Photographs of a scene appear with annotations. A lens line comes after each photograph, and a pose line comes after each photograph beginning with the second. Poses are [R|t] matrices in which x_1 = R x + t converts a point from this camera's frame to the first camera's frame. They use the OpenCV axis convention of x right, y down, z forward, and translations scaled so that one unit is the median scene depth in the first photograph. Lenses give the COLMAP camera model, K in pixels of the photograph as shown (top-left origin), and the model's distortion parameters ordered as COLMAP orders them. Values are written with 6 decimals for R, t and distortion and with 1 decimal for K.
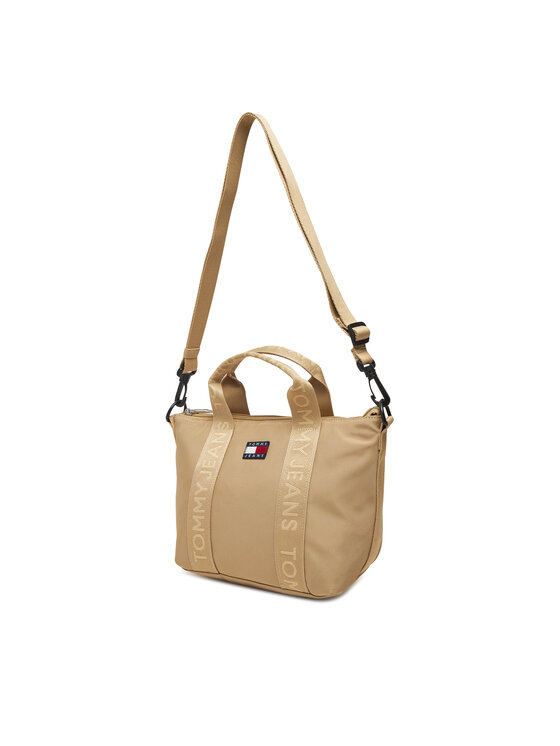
lens RADIAL K [[813.0, 0, 280.0], [0, 813.0, 373.0], [0, 0, 1]] dist [0.009590, 0.002200]
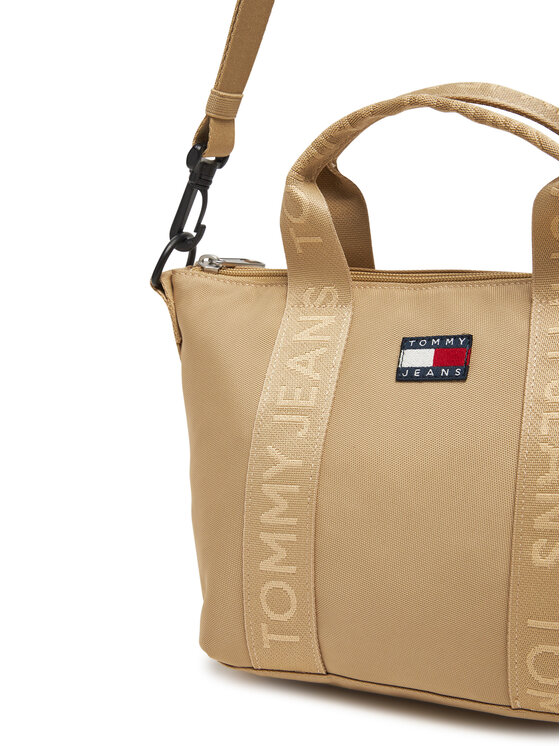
lens RADIAL K [[987.0, 0, 280.0], [0, 987.0, 373.0], [0, 0, 1]] dist [0.005857, 0.013031]
pose [[0.965255, -0.022502, 0.260338, -0.214552], [-0.007031, 0.993688, 0.111958, 0.049180], [-0.261214, -0.109898, 0.959005, 0.559074]]
